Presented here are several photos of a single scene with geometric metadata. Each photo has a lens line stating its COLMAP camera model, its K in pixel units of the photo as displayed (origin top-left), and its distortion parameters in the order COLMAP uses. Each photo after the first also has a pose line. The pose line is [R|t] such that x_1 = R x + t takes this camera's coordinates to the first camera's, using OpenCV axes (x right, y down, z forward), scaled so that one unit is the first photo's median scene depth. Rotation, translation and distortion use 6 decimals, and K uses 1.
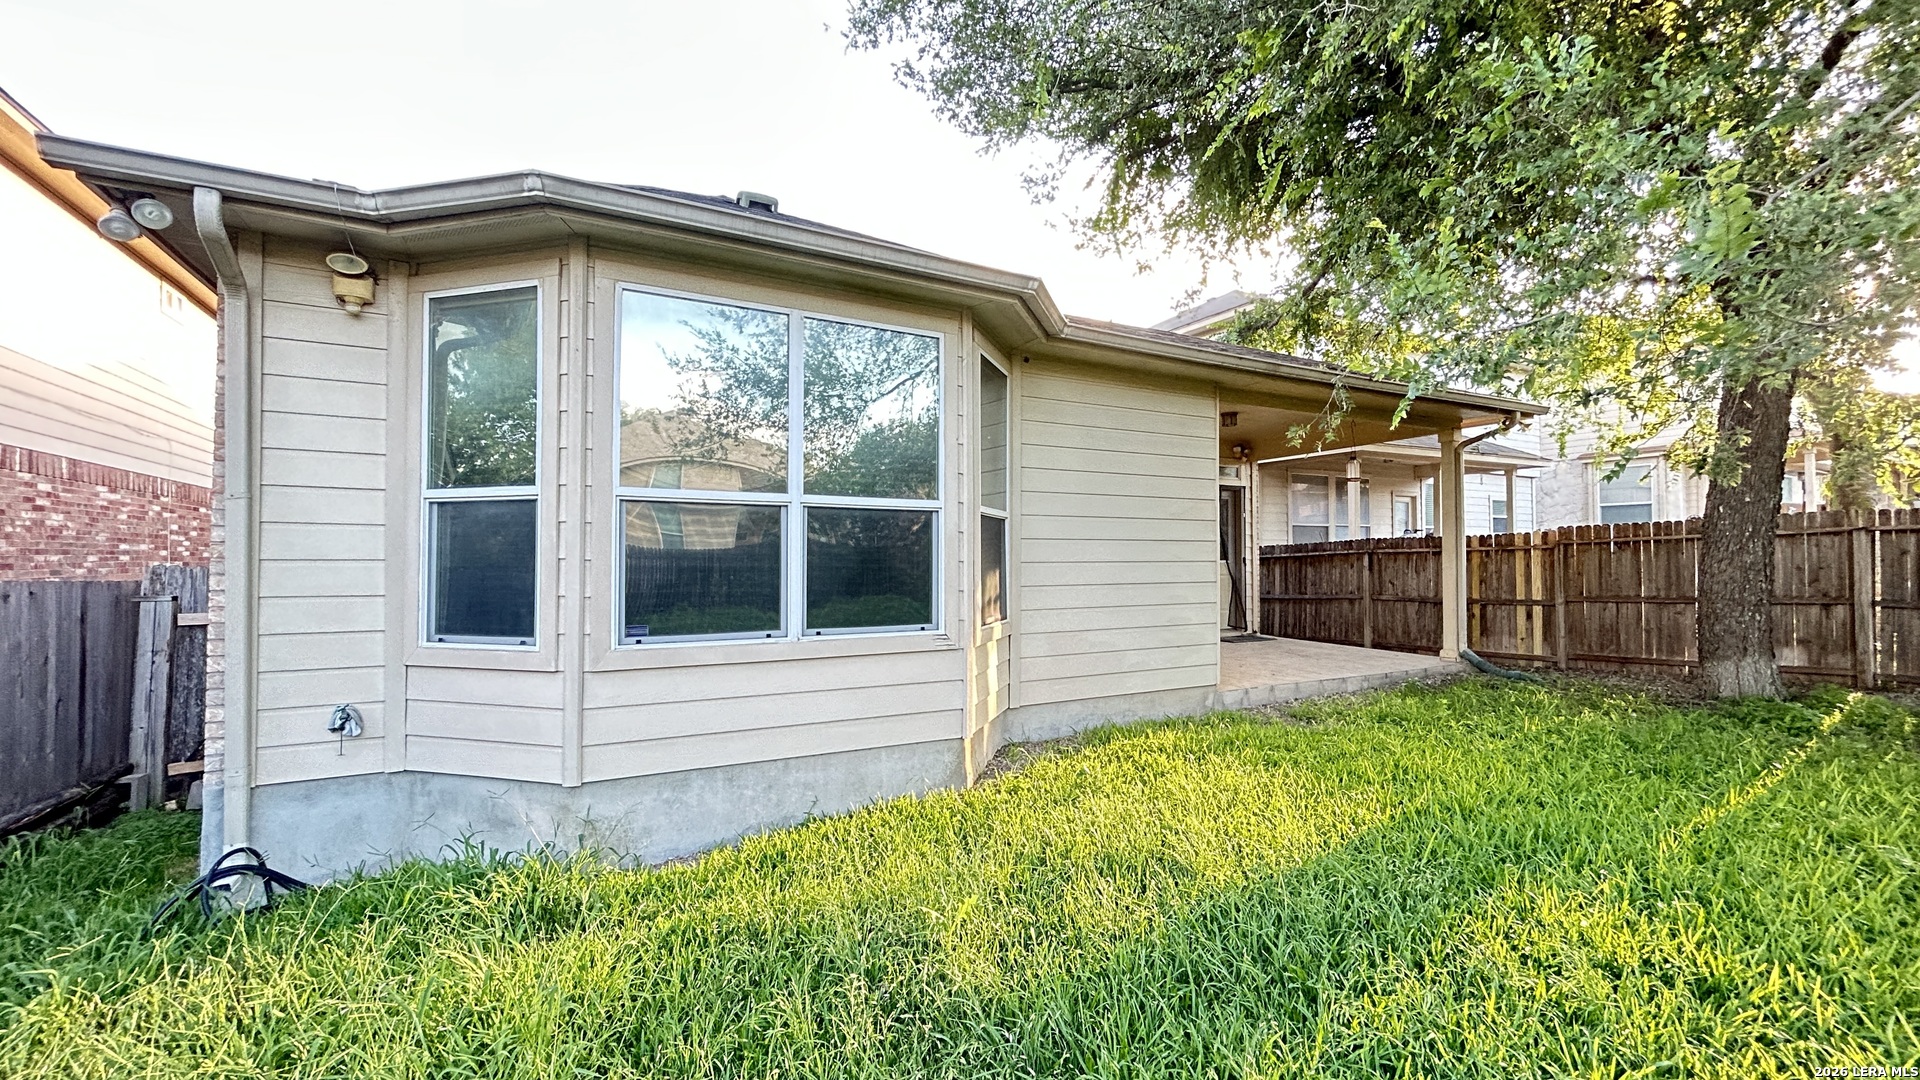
lens RADIAL K [[772.2, 0, 945.5], [0, 772.2, 542.4], [0, 0, 1]] dist [-0.002150, 0.002253]
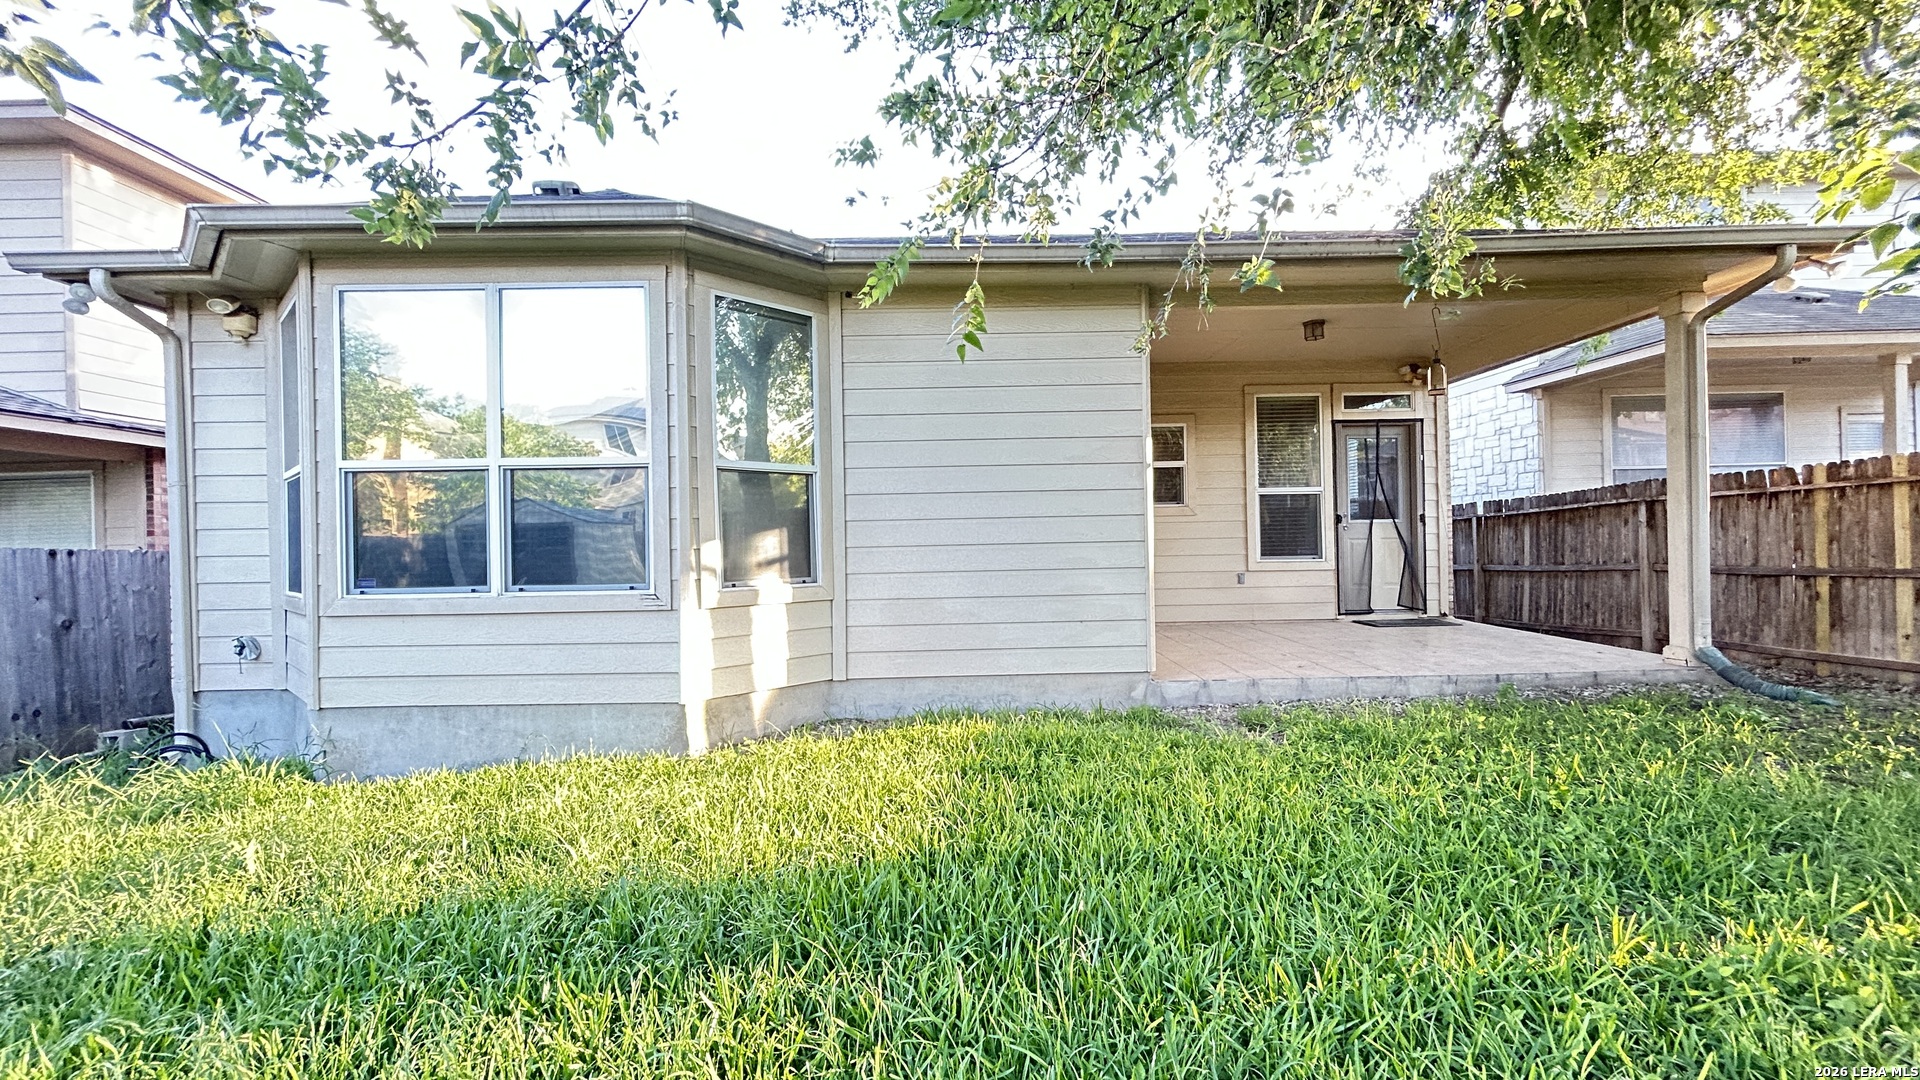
lens RADIAL K [[772.2, 0, 955.9], [0, 772.2, 544.1], [0, 0, 1]] dist [-0.002150, 0.002253]
pose [[0.887703, -0.015450, -0.460157, 0.570774], [0.028443, 0.999368, 0.021317, 0.033707], [0.459537, -0.032012, 0.887581, 0.229679]]
